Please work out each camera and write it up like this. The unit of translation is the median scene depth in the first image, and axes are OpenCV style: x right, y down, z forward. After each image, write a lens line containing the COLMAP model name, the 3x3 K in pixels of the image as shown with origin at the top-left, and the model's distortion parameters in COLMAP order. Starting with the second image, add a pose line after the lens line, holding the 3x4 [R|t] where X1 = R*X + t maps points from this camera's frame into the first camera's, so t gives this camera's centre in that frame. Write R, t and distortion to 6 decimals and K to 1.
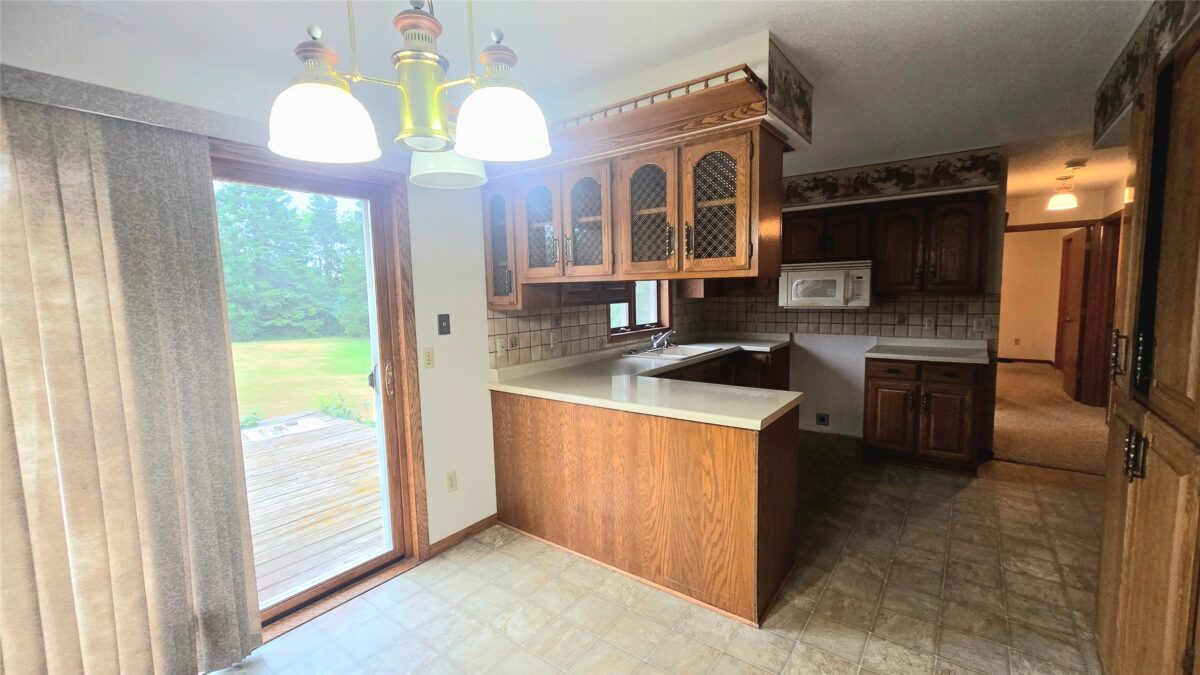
lens RADIAL K [[490.1, 0, 600.0], [0, 490.1, 337.5], [0, 0, 1]] dist [-0.001029, -0.000042]
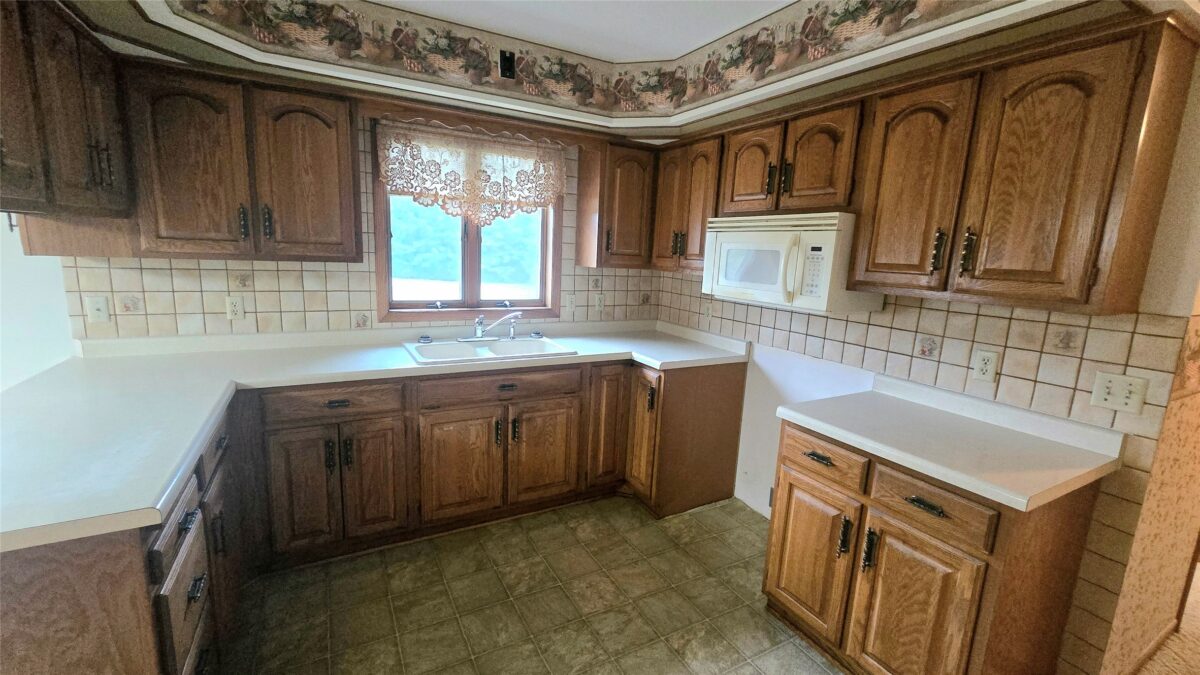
lens RADIAL K [[490.1, 0, 600.0], [0, 490.1, 337.5], [0, 0, 1]] dist [-0.001029, -0.000042]
pose [[0.912685, 0.133857, -0.386120, 0.549349], [-0.104258, 0.989837, 0.096711, -0.062793], [0.395141, -0.048011, 0.917365, 0.488860]]
